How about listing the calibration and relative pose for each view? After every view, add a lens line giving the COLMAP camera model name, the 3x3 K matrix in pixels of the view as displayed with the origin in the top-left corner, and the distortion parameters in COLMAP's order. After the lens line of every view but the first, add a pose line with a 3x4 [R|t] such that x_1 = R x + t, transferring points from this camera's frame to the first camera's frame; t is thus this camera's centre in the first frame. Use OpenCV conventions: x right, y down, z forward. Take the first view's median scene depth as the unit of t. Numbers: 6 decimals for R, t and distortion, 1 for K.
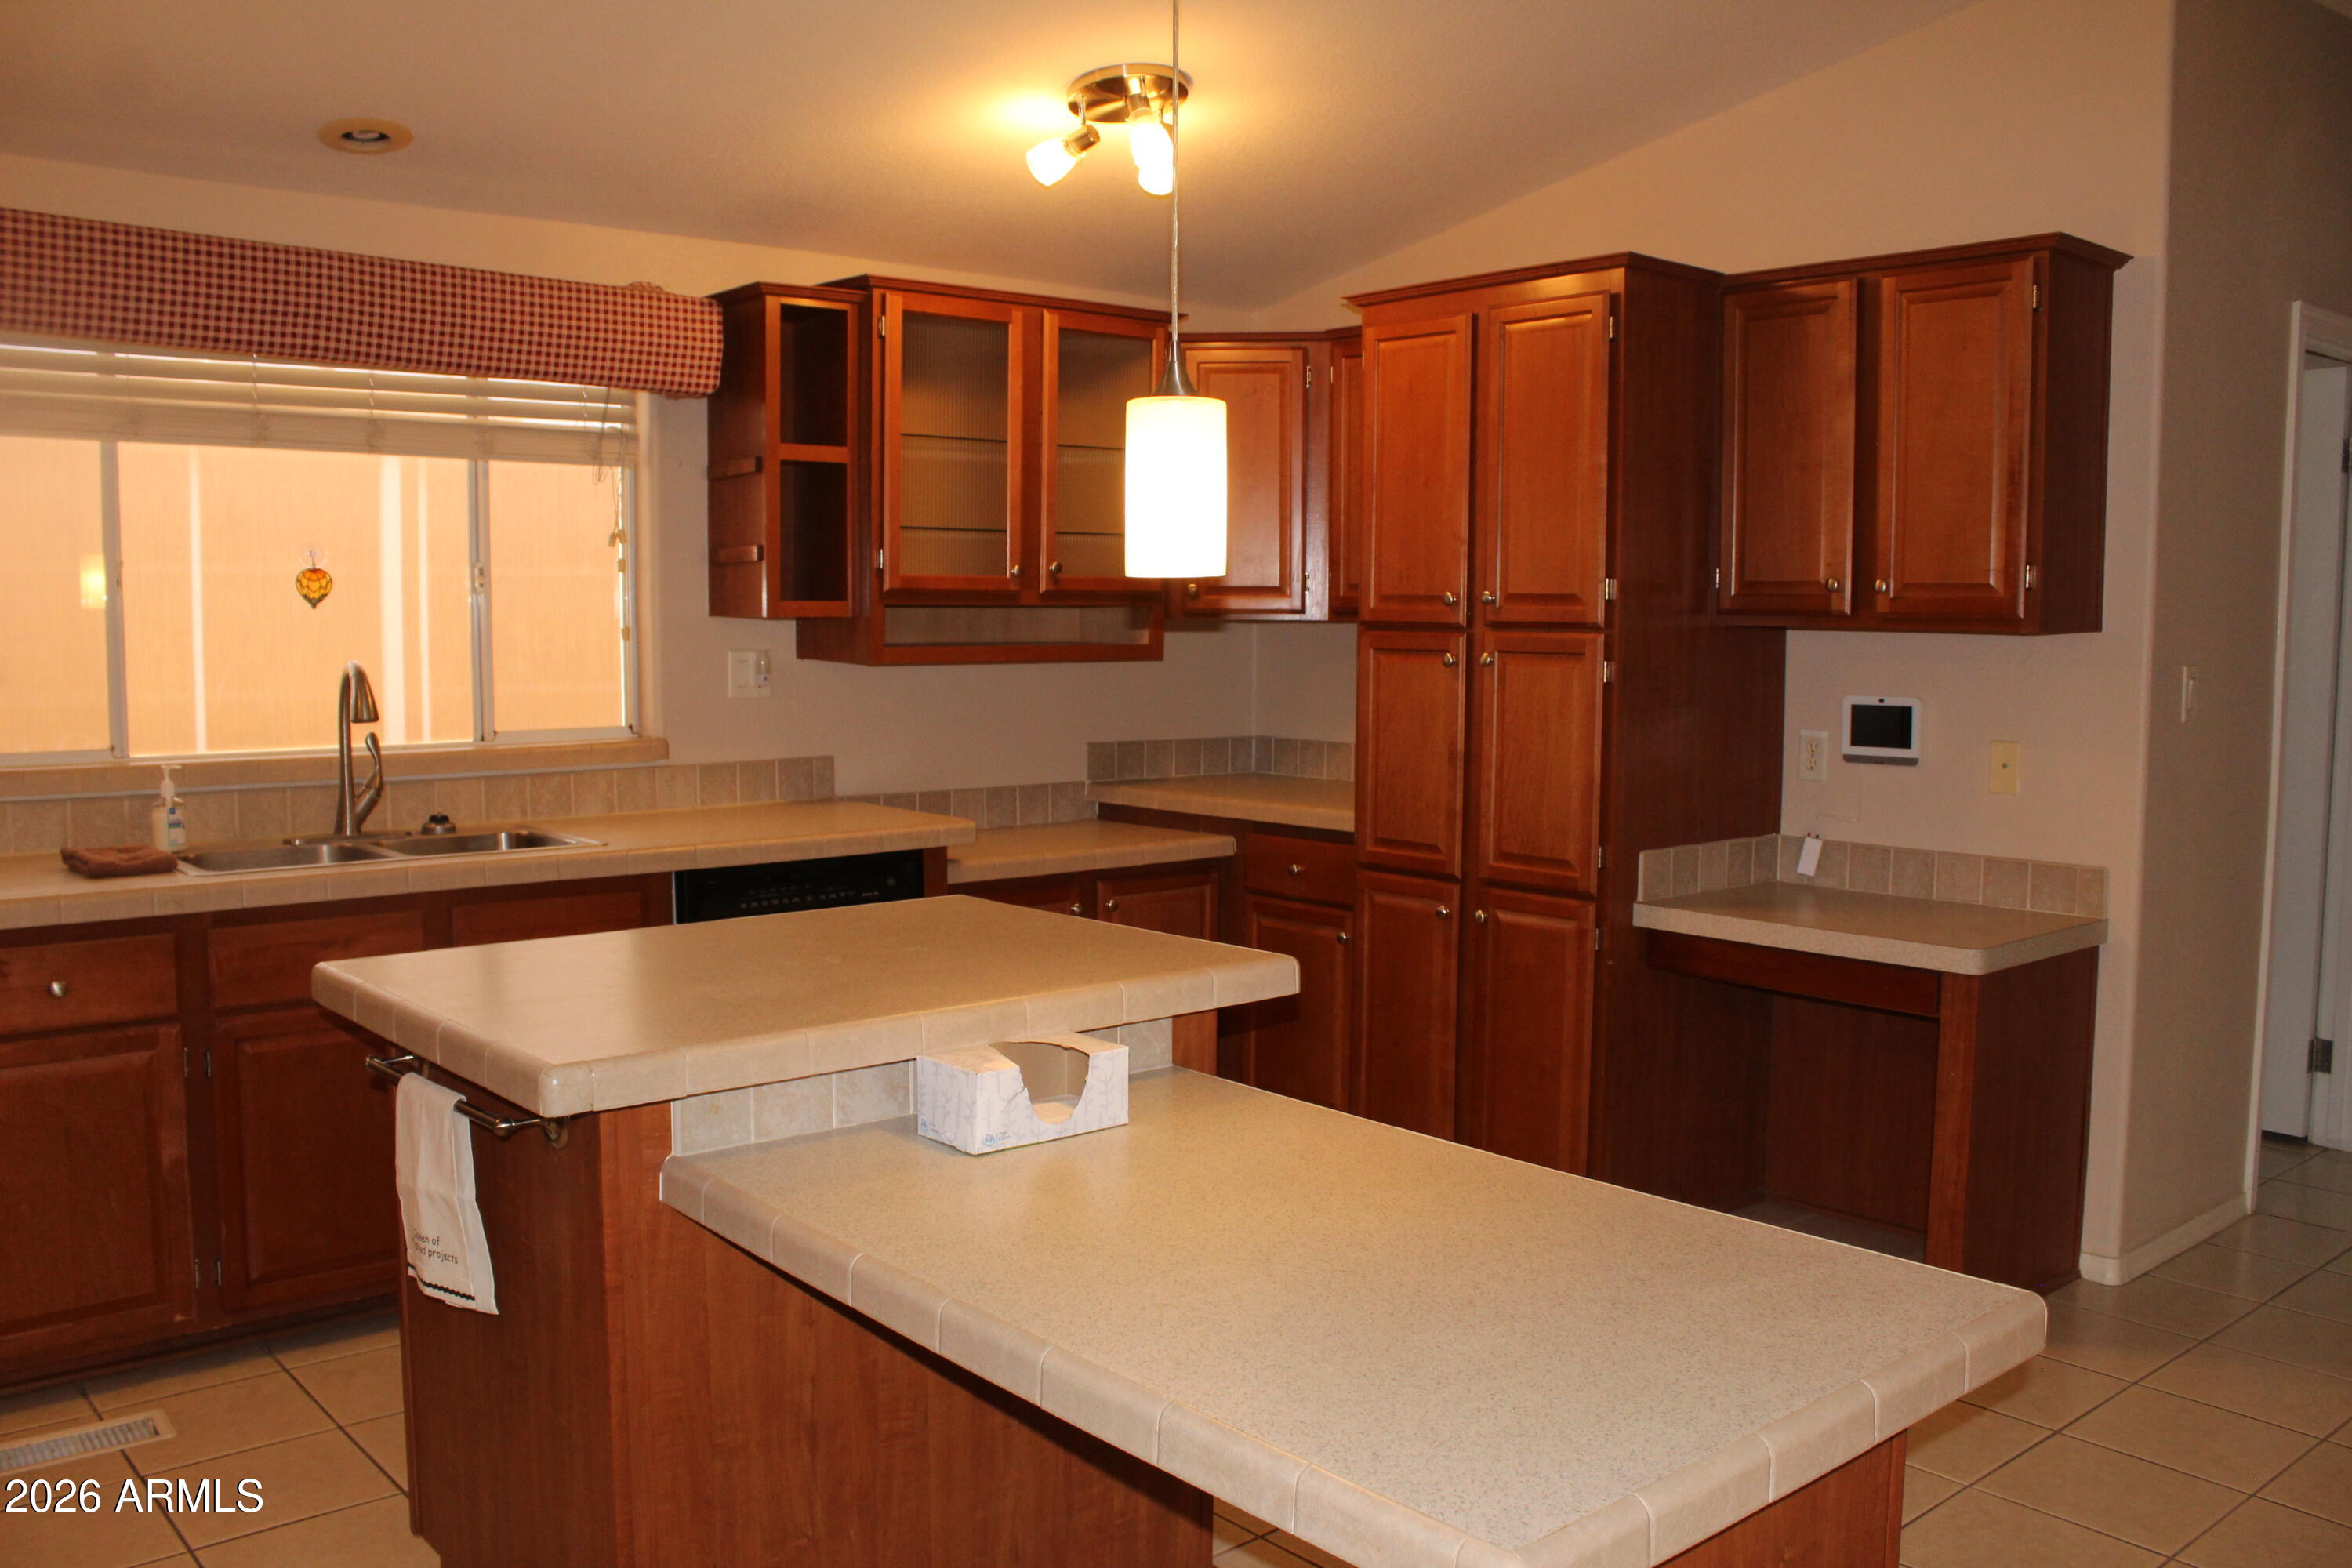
lens RADIAL K [[1945.0, 0, 1176.0], [0, 1945.0, 784.0], [0, 0, 1]] dist [-0.172047, 0.148791]
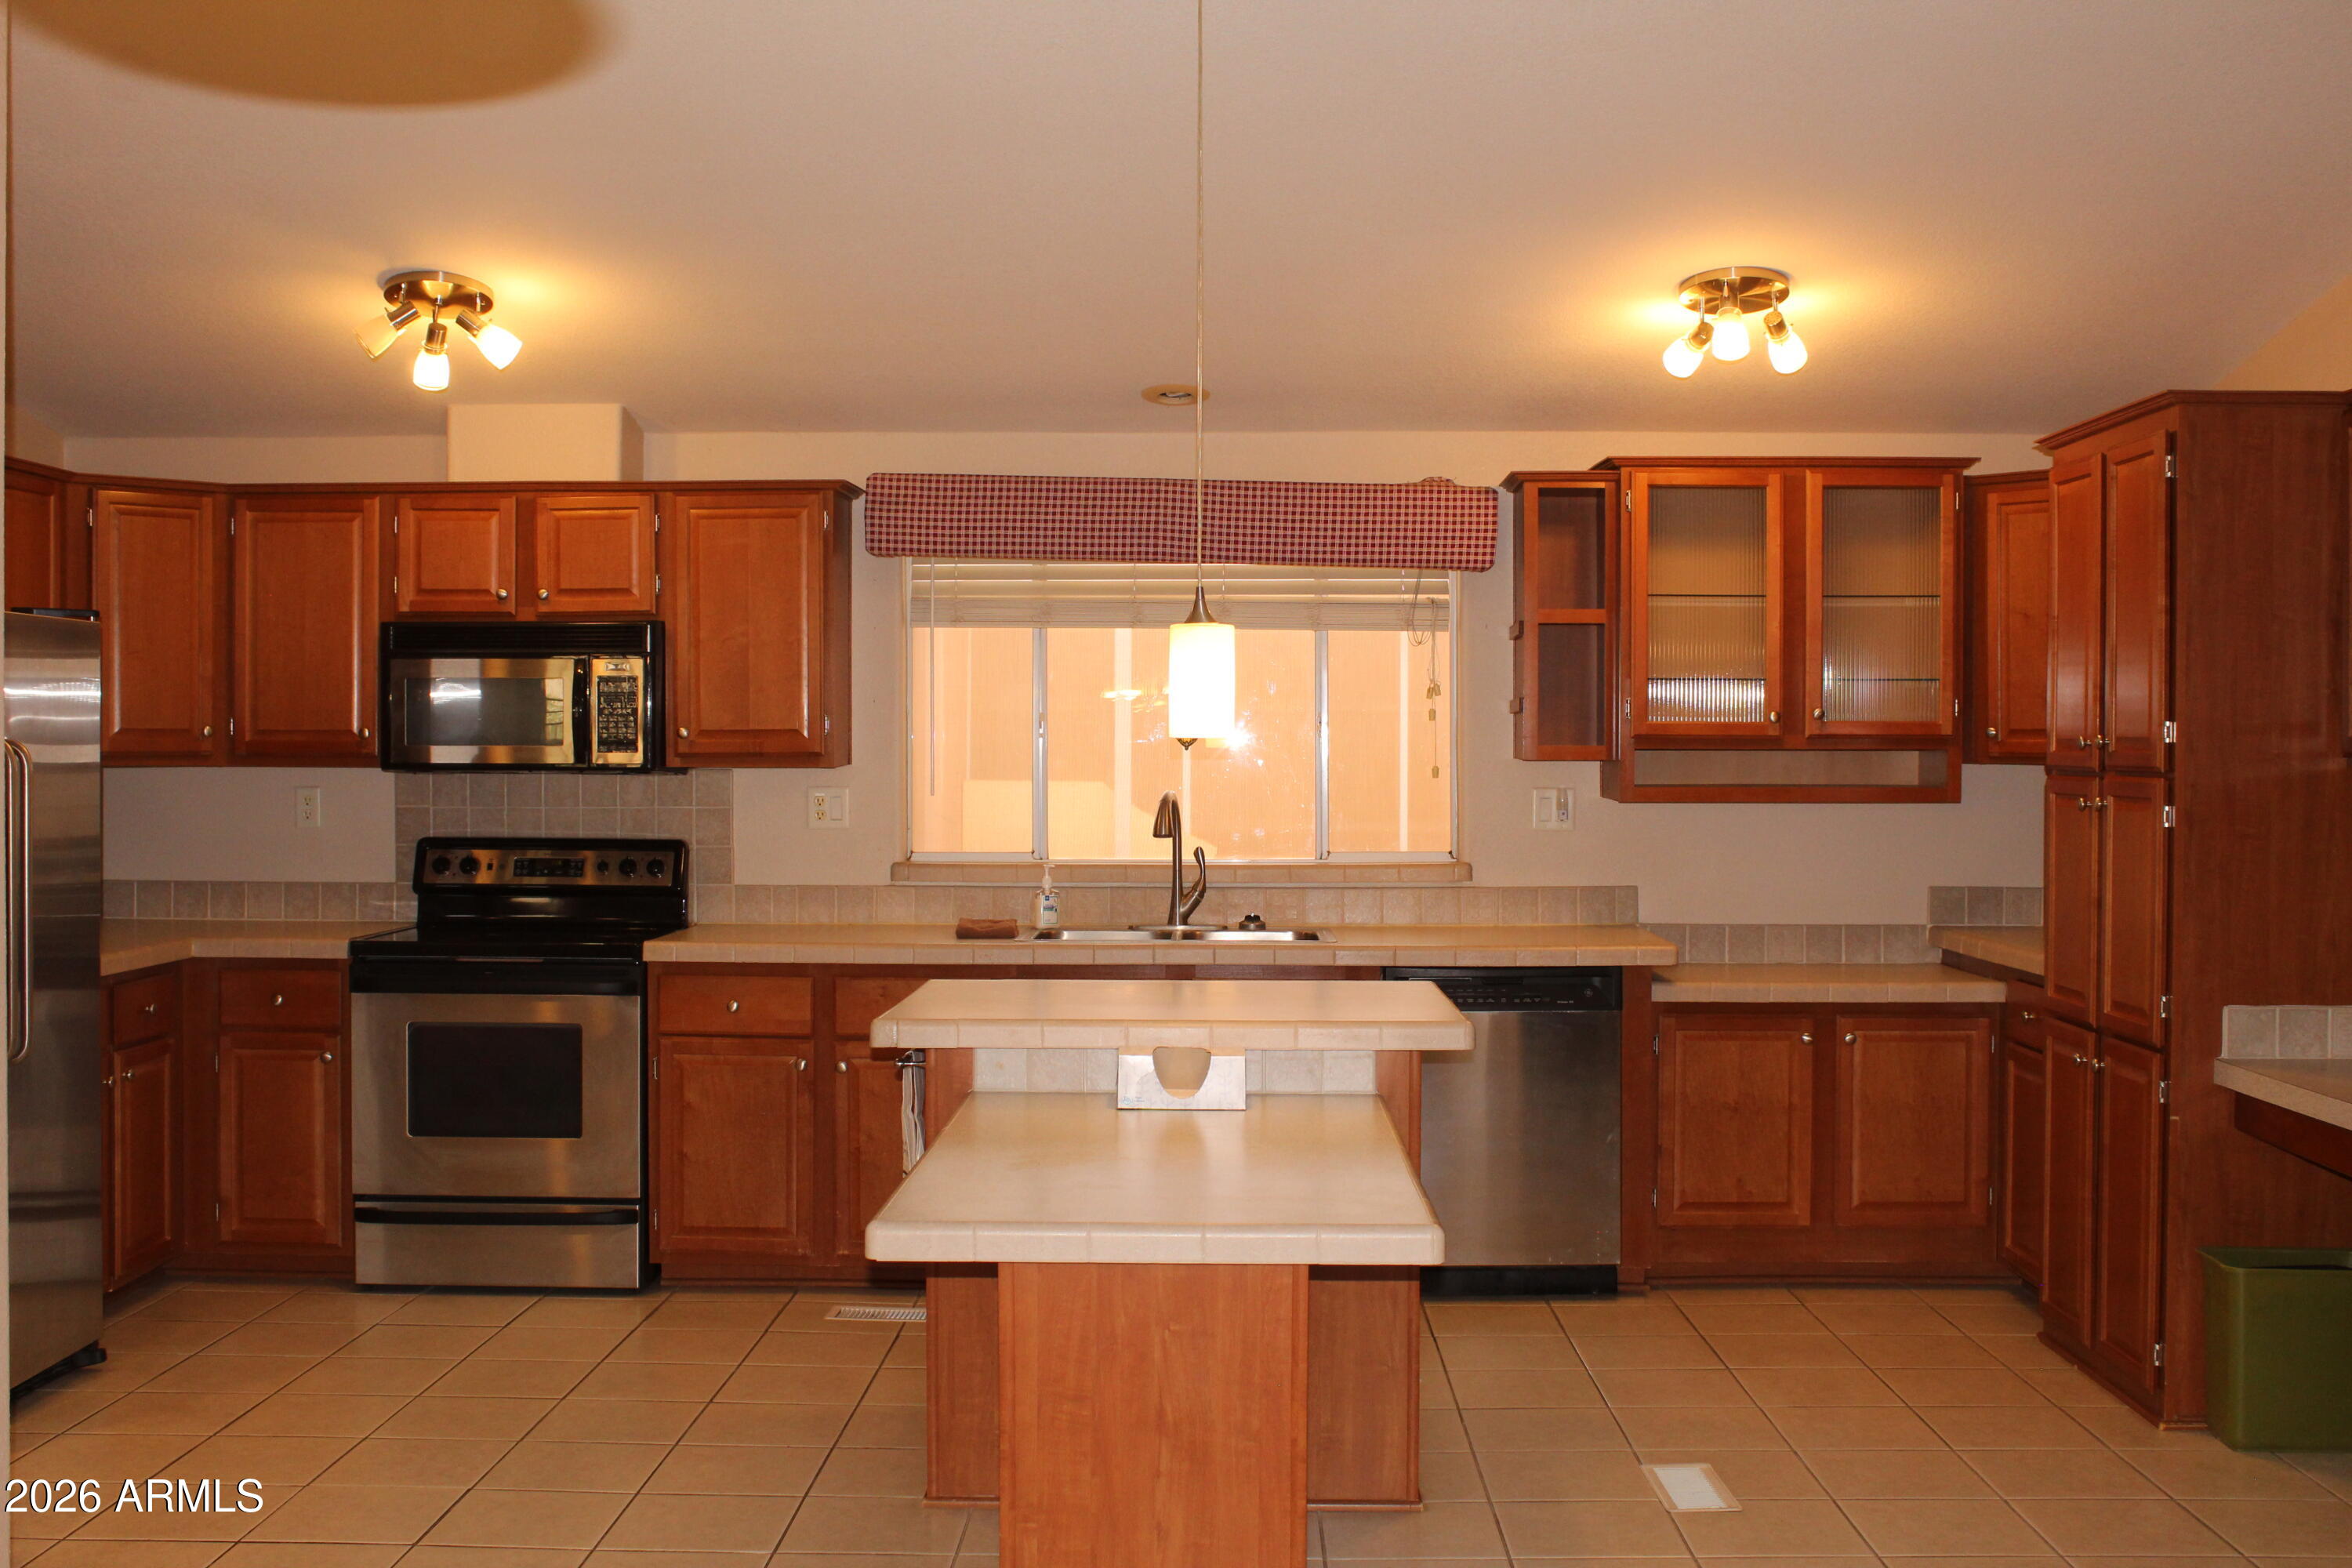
lens RADIAL K [[2412.5, 0, 1176.0], [0, 2412.5, 784.0], [0, 0, 1]] dist [-0.141079, 0.178623]
pose [[0.746817, 0.008376, -0.664977, 0.587768], [-0.056484, 0.997106, -0.050875, 0.013109], [0.662626, 0.075555, 0.745129, -0.209145]]
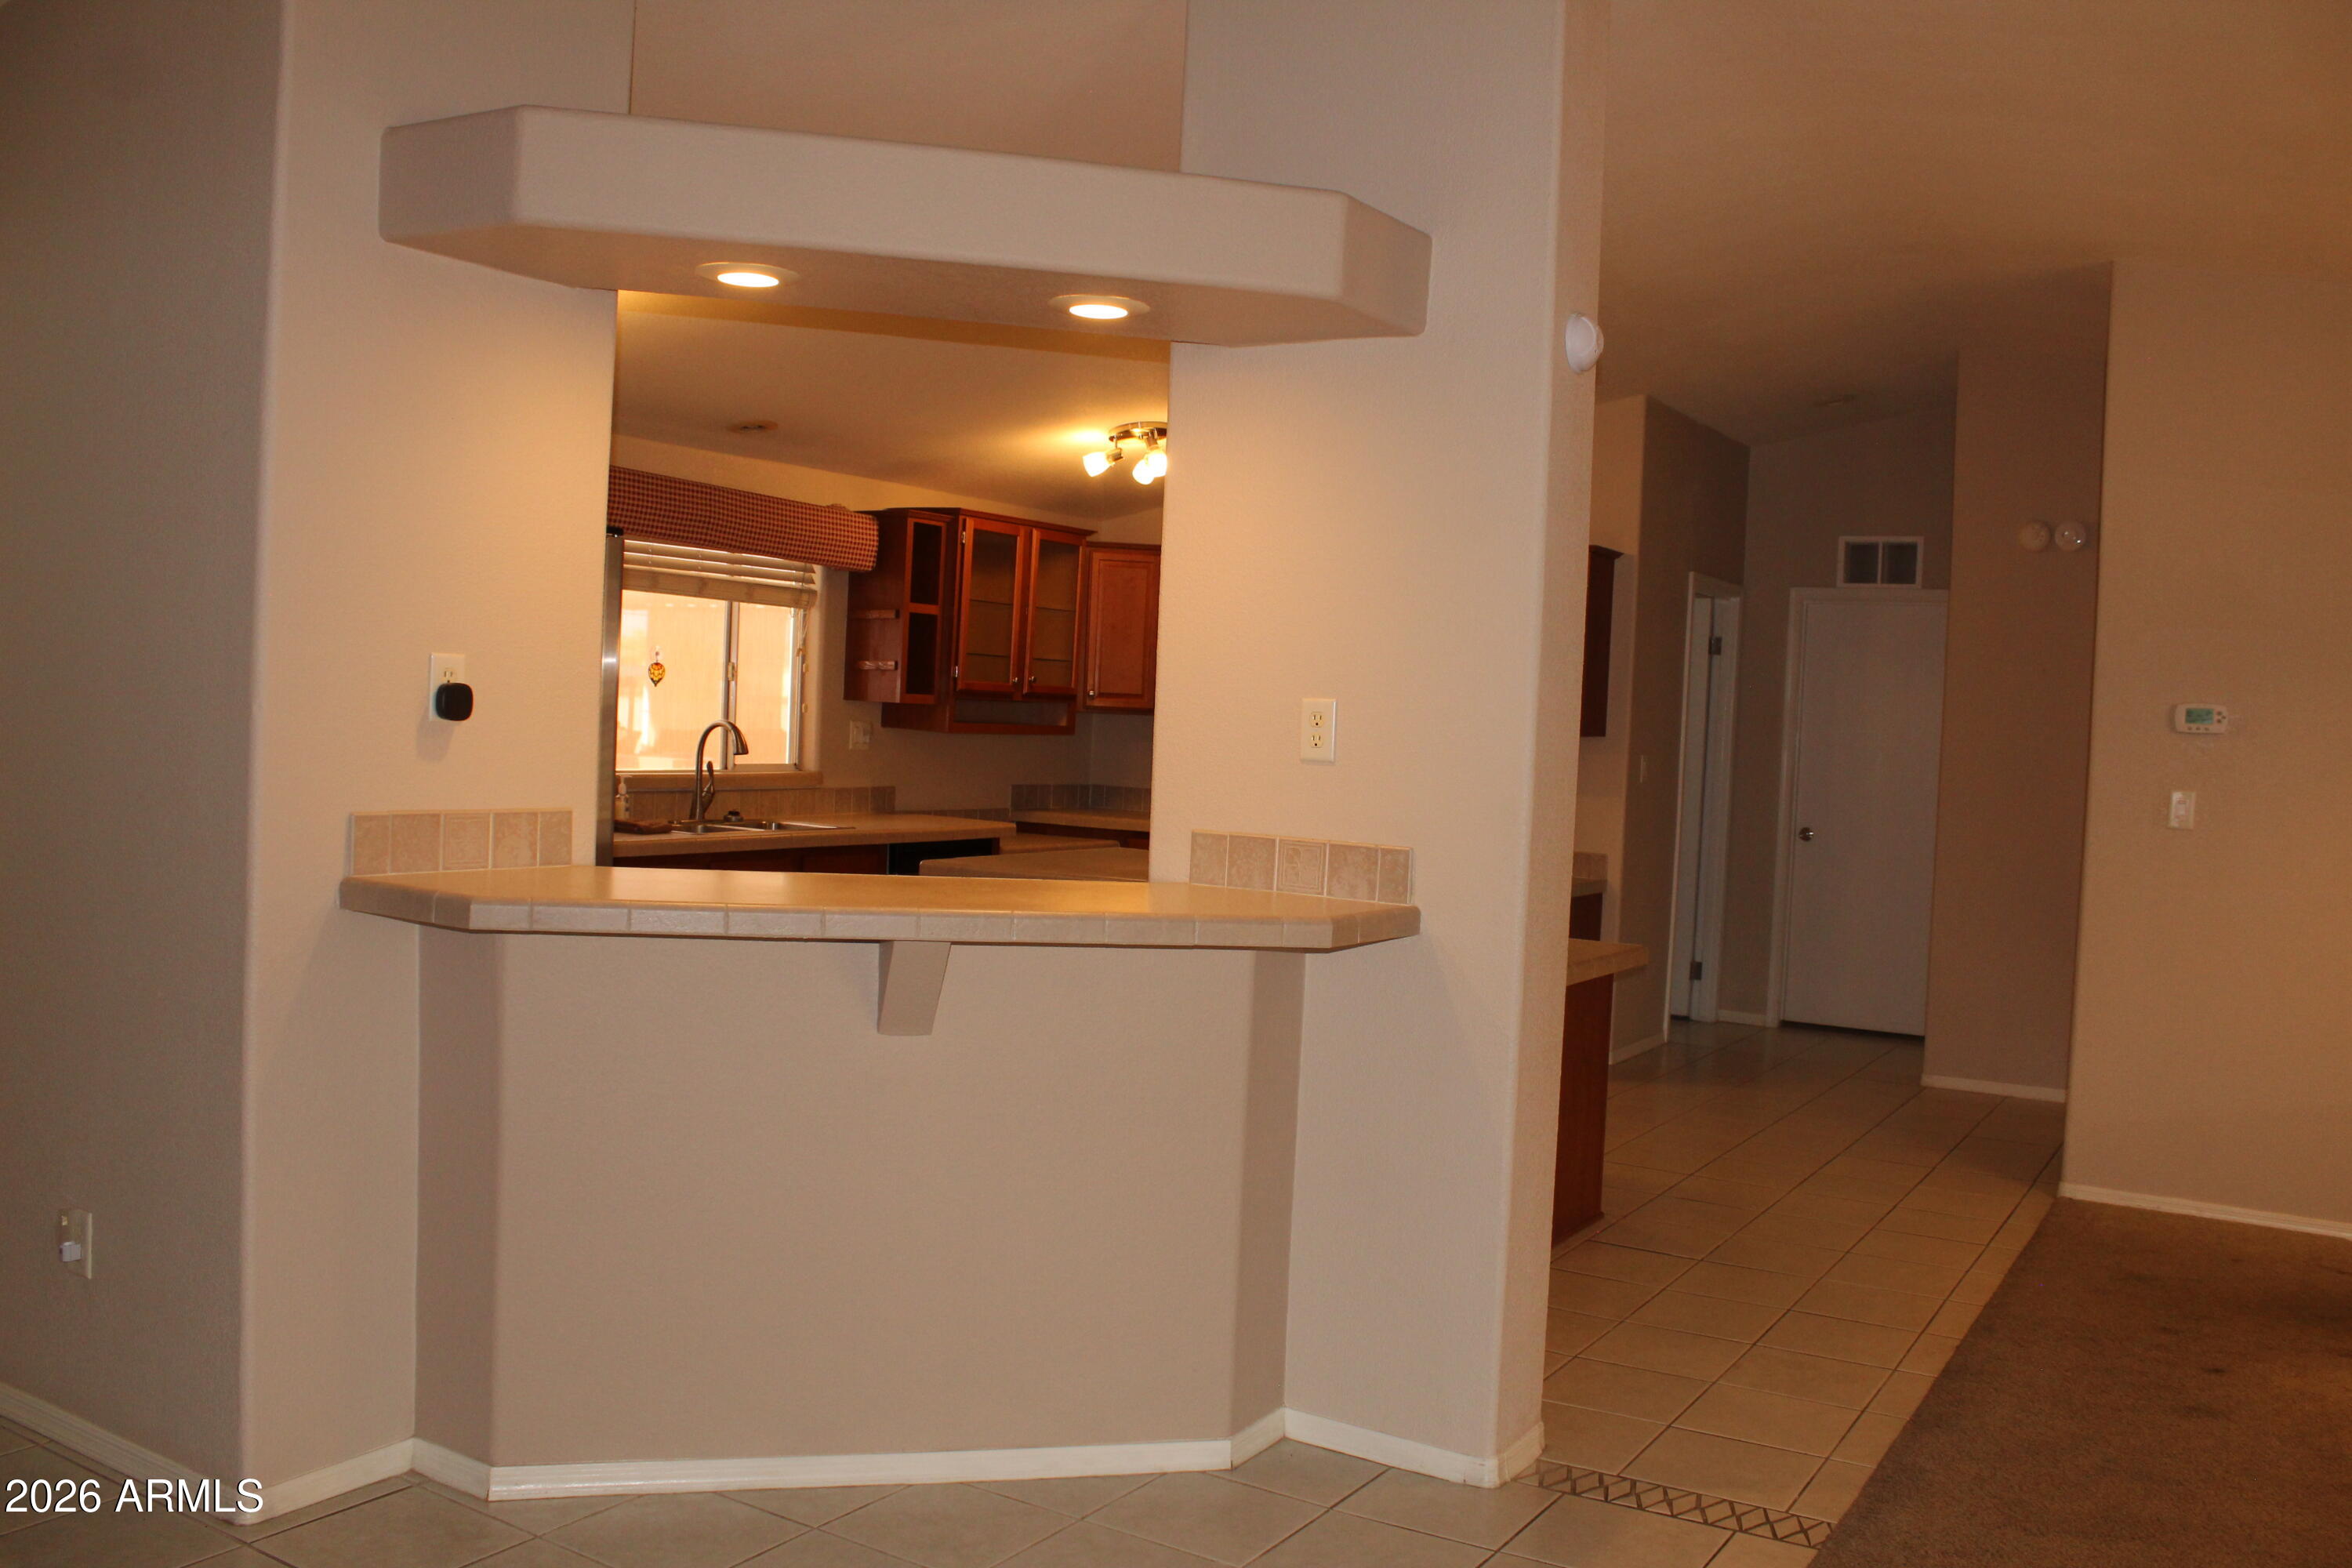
lens RADIAL K [[1945.0, 0, 1176.0], [0, 1945.0, 784.0], [0, 0, 1]] dist [-0.172047, 0.148791]
pose [[0.952564, 0.027286, 0.303112, -0.498965], [-0.014818, 0.998950, -0.043358, 0.057510], [-0.303977, 0.036809, 0.951968, -0.722088]]
